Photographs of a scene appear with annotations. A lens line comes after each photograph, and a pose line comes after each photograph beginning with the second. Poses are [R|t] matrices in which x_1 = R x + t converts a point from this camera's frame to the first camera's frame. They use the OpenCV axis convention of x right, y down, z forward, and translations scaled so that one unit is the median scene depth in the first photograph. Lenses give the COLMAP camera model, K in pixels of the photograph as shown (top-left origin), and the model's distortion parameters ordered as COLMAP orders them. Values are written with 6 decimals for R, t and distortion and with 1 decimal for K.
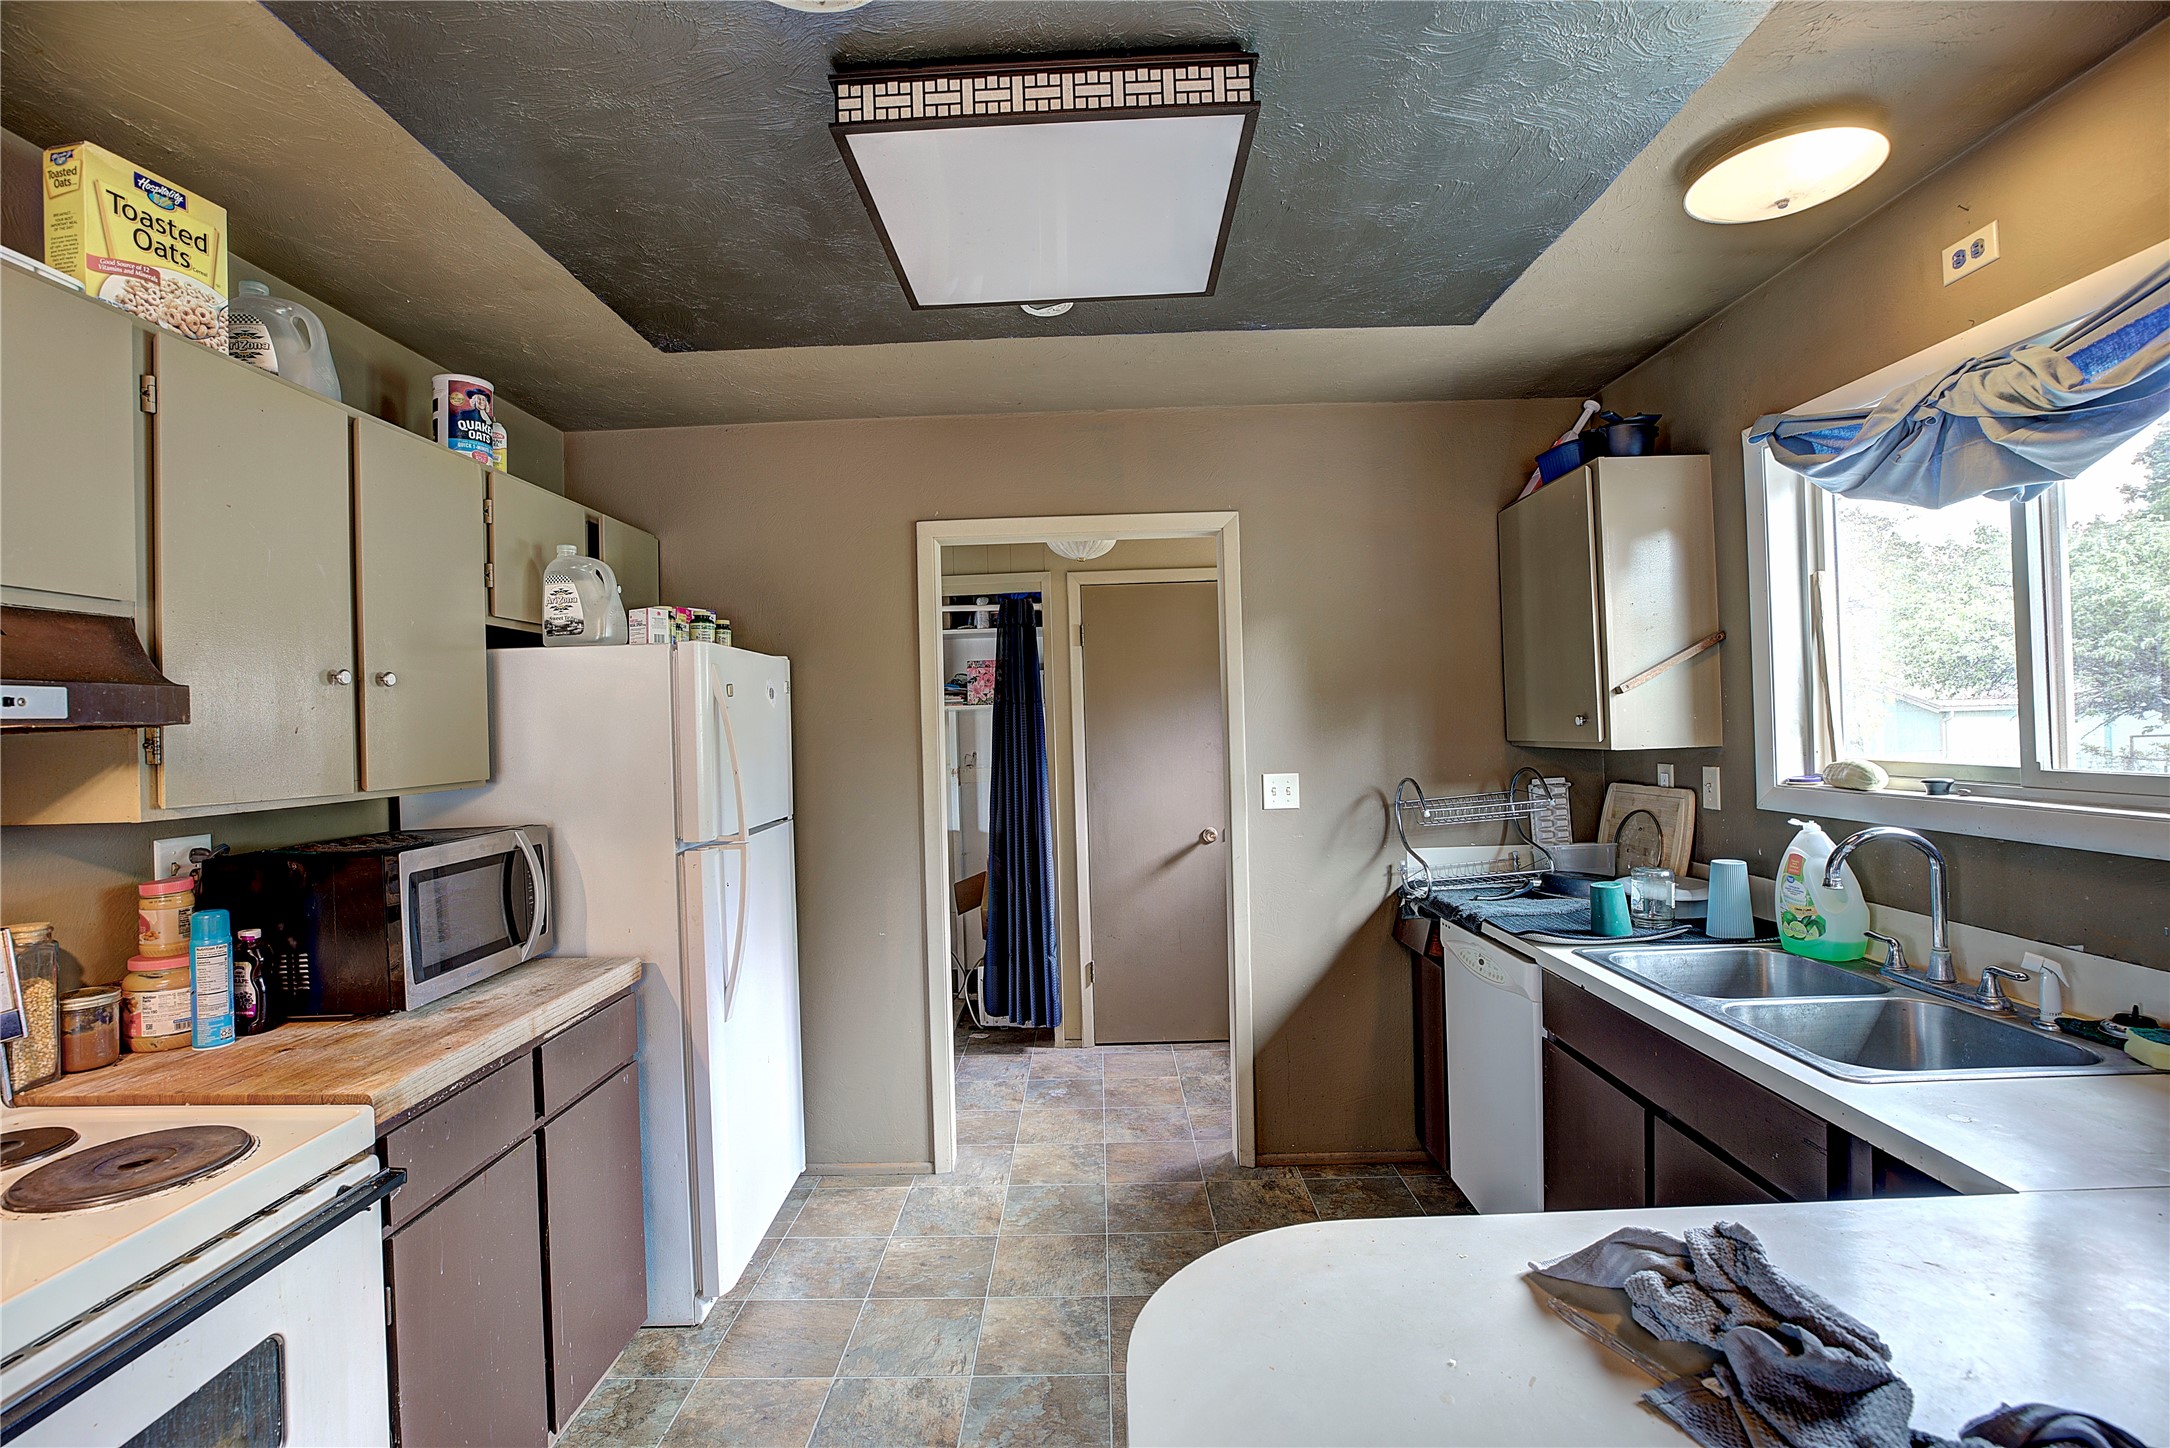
lens RADIAL K [[986.7, 0, 1075.8], [0, 986.7, 722.4], [0, 0, 1]] dist [-0.043780, 0.011595]
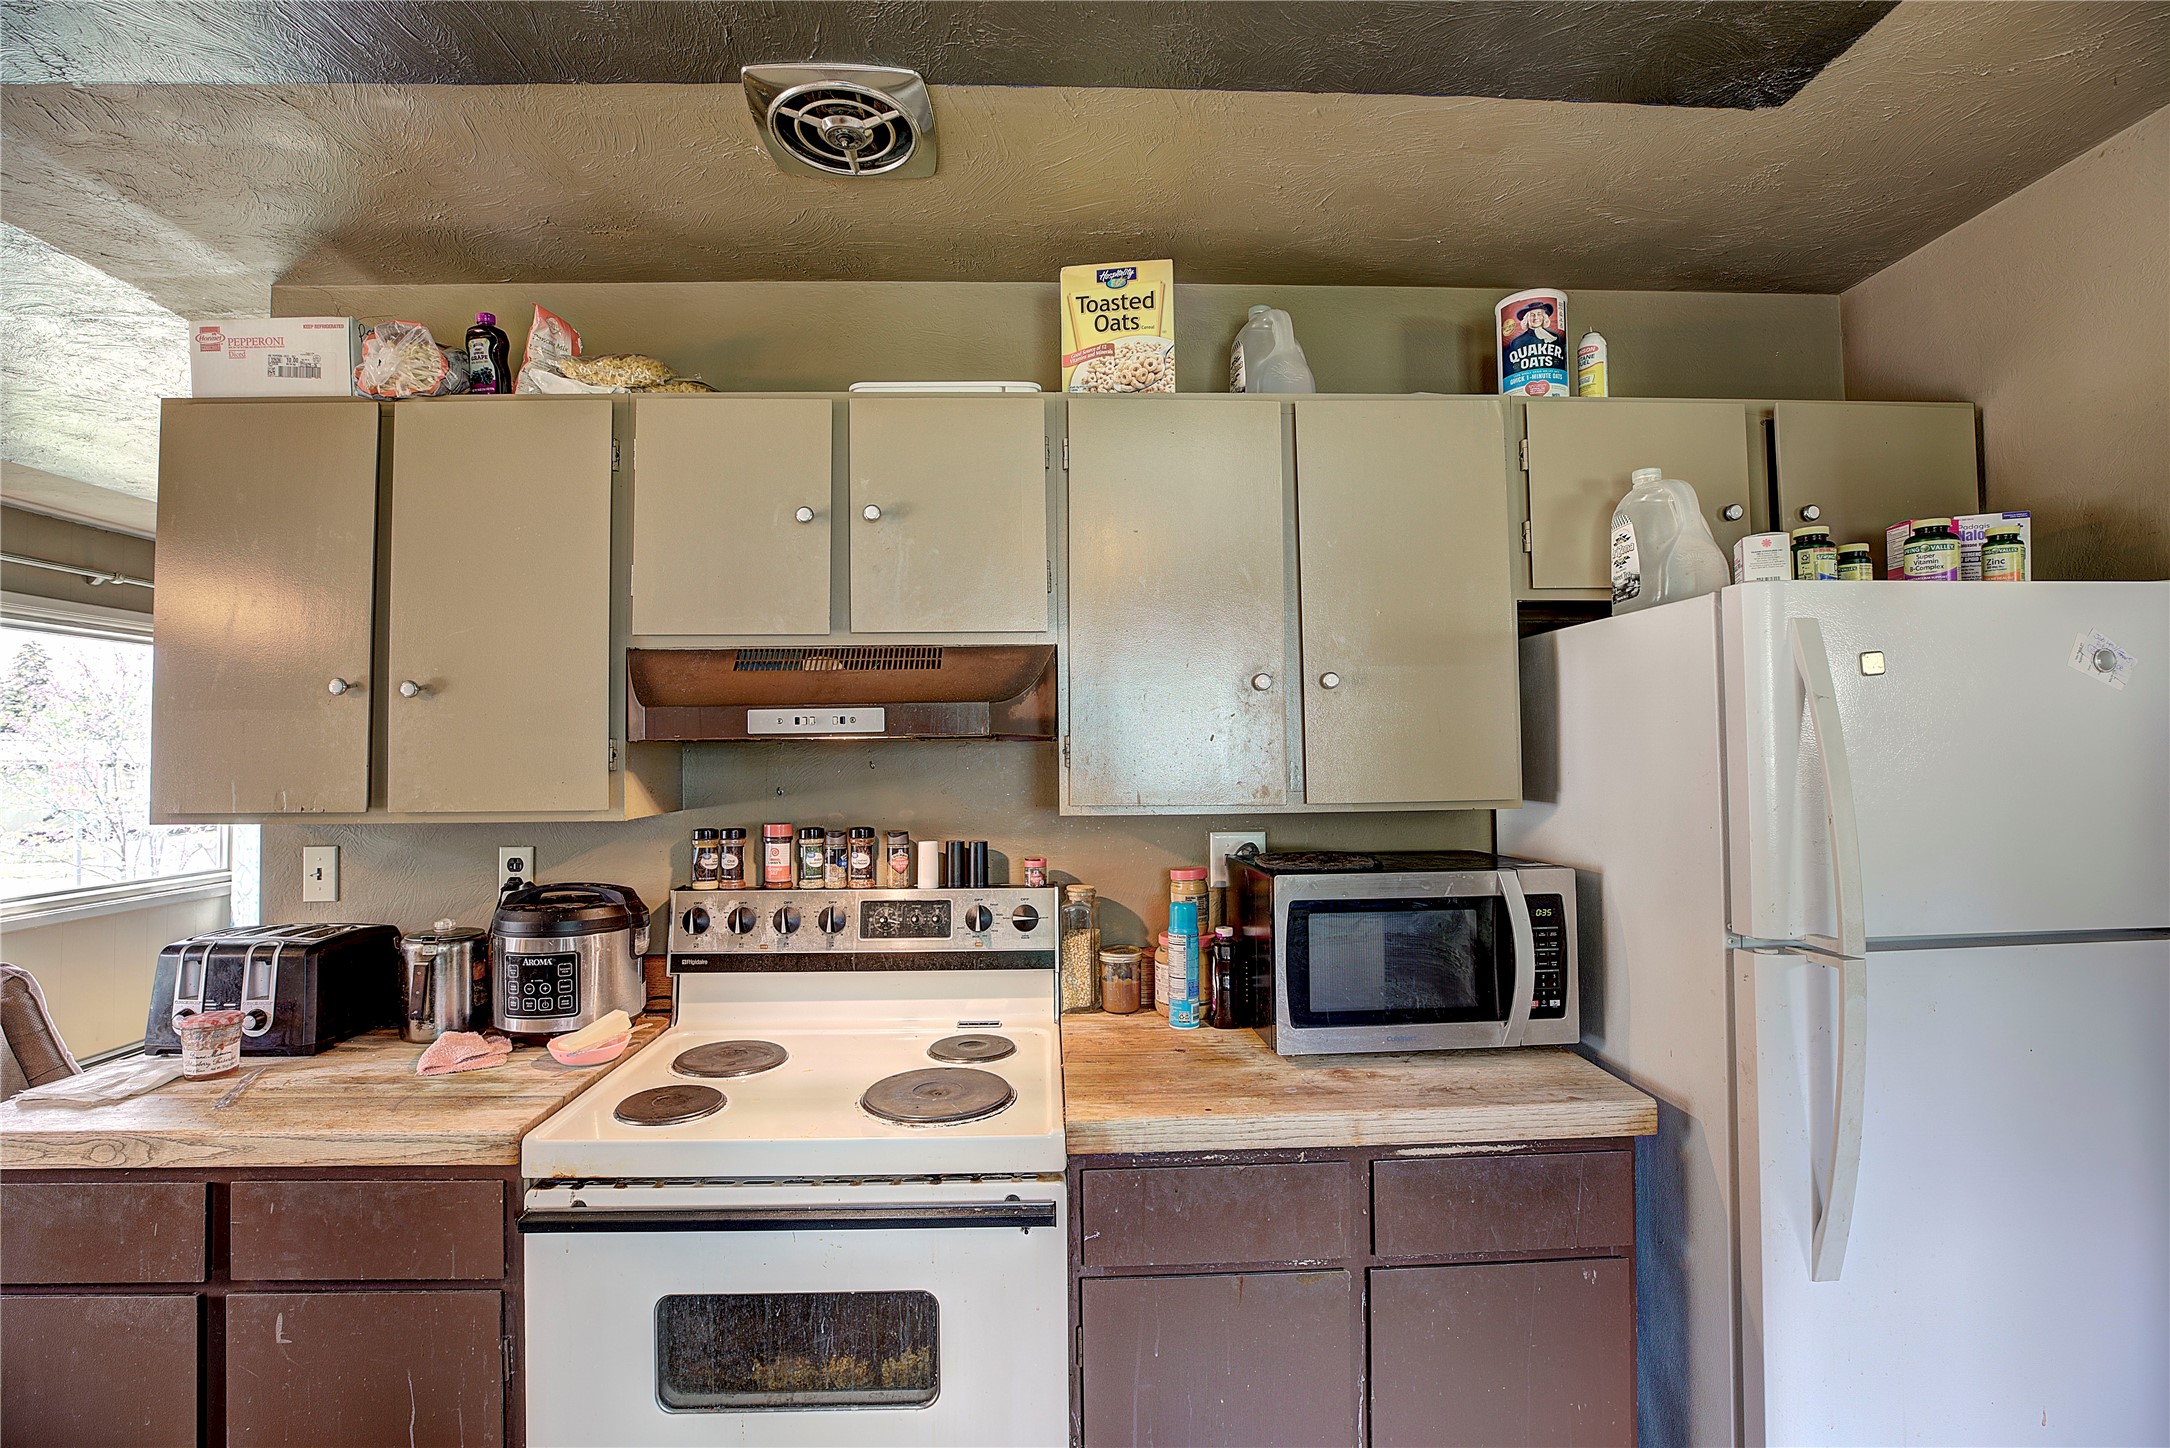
lens RADIAL K [[986.7, 0, 1080.1], [0, 986.7, 720.1], [0, 0, 1]] dist [-0.043780, 0.011595]
pose [[0.055599, -0.004796, -0.998442, 0.219252], [0.012136, 0.999918, -0.004128, -0.008119], [0.998379, -0.011888, 0.055653, 0.843284]]
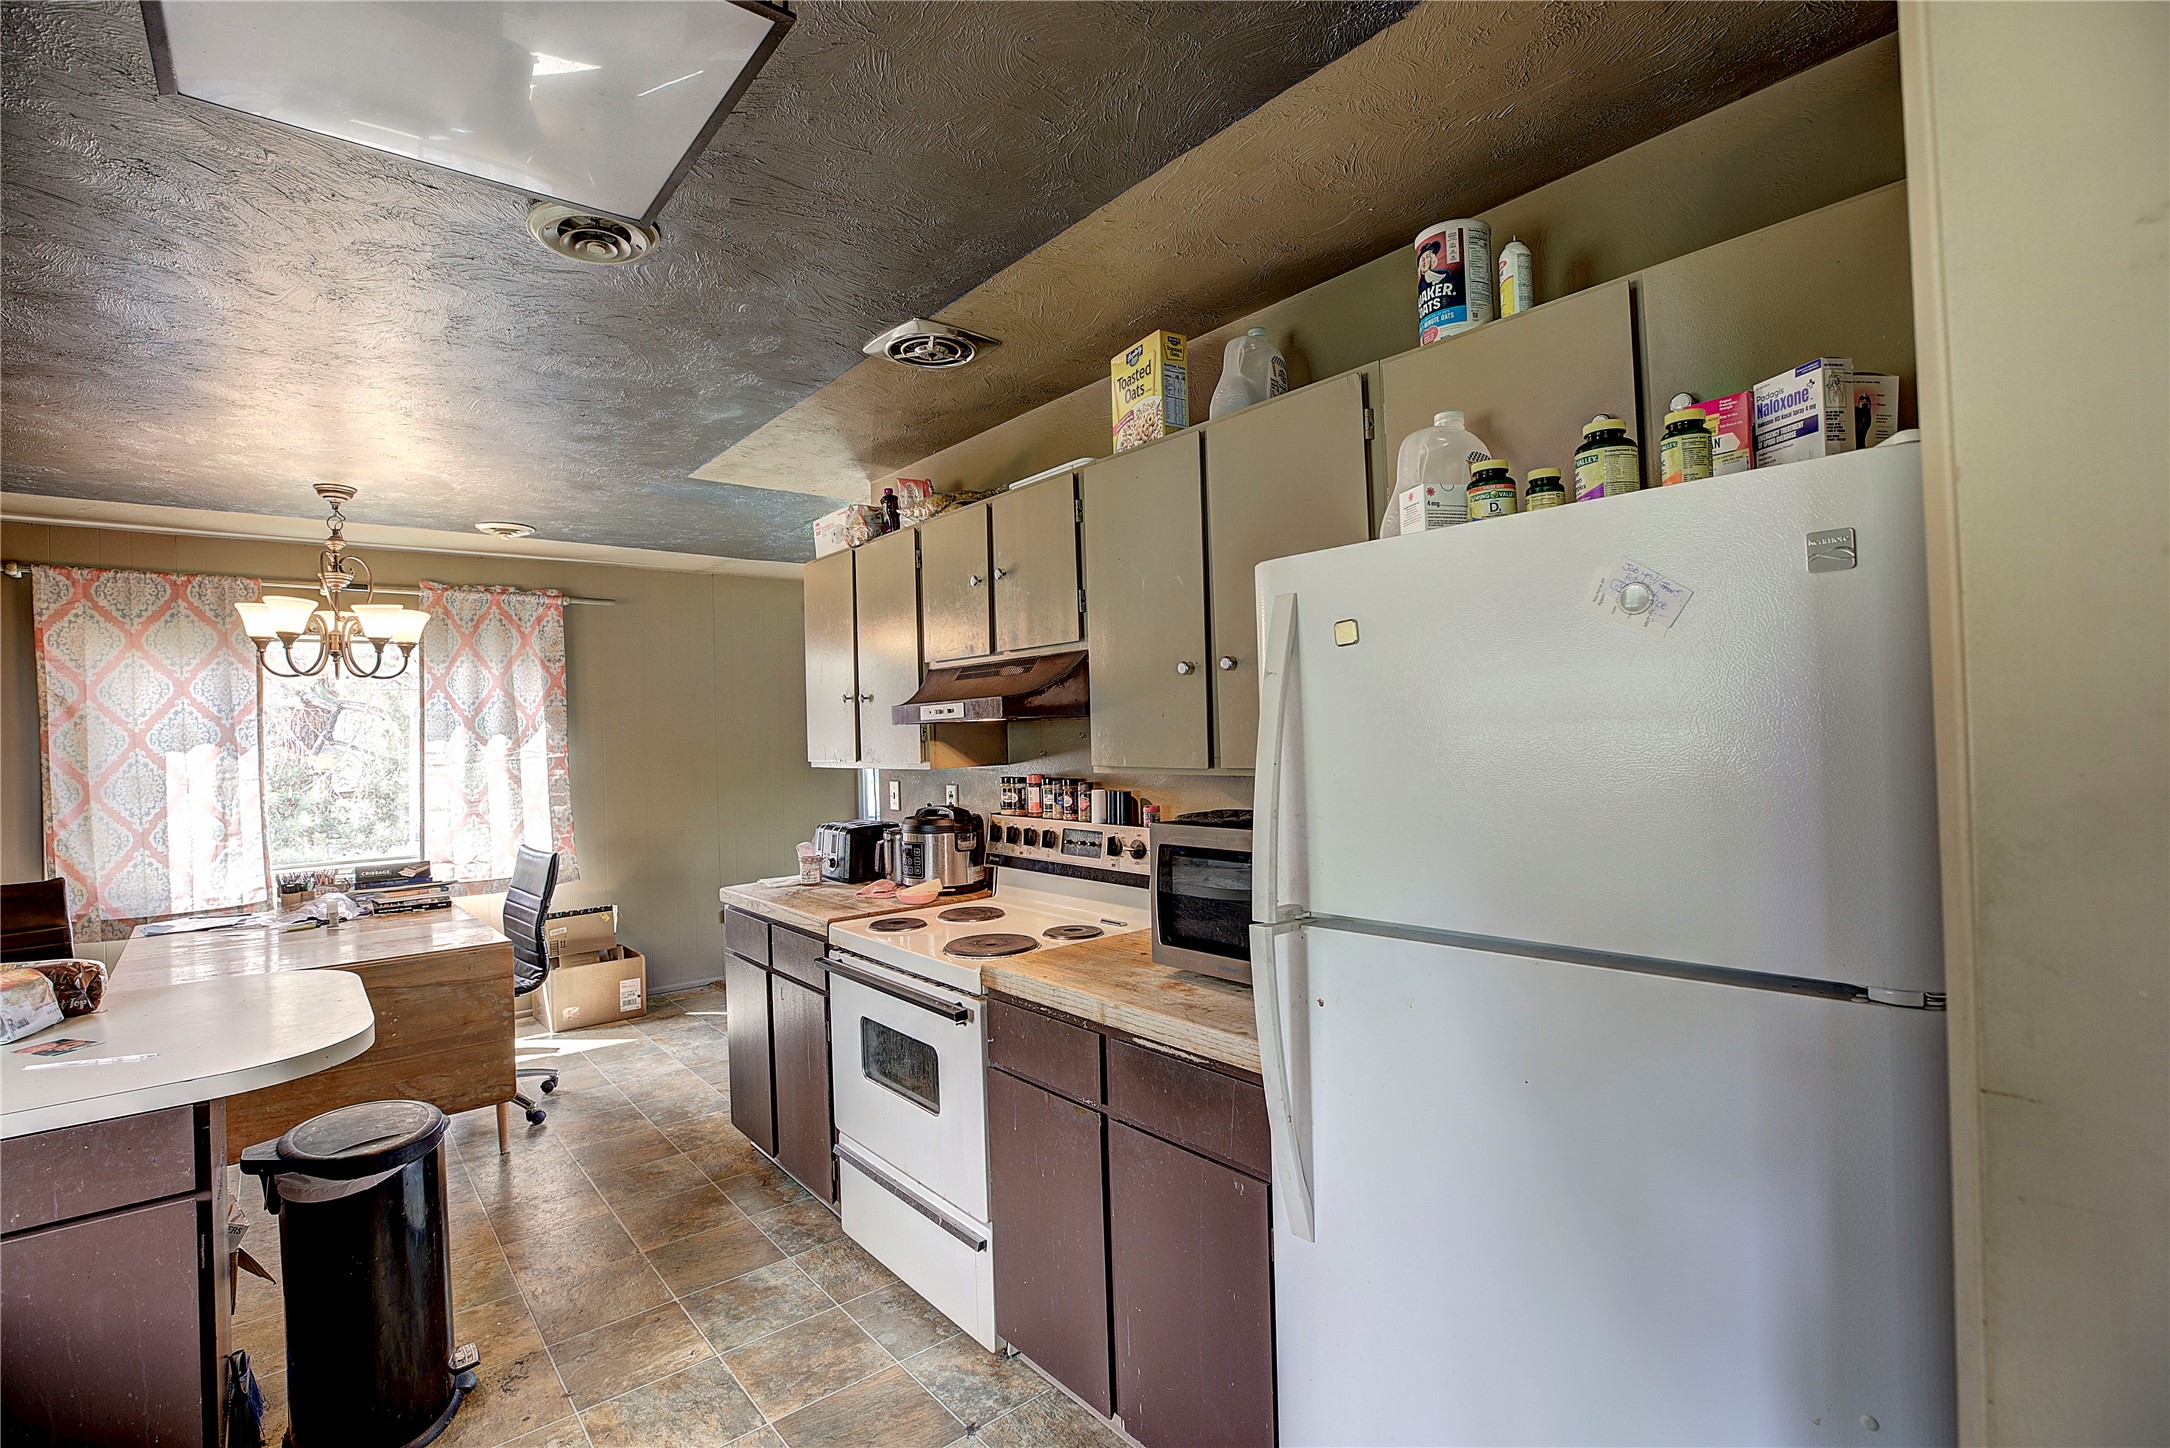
lens RADIAL K [[986.7, 0, 1077.1], [0, 986.7, 720.5], [0, 0, 1]] dist [-0.043780, 0.011595]
pose [[-0.757017, 0.042970, -0.651980, 0.130629], [0.052664, 0.998601, 0.004665, 0.004569], [0.651269, -0.030805, -0.758221, 2.000868]]
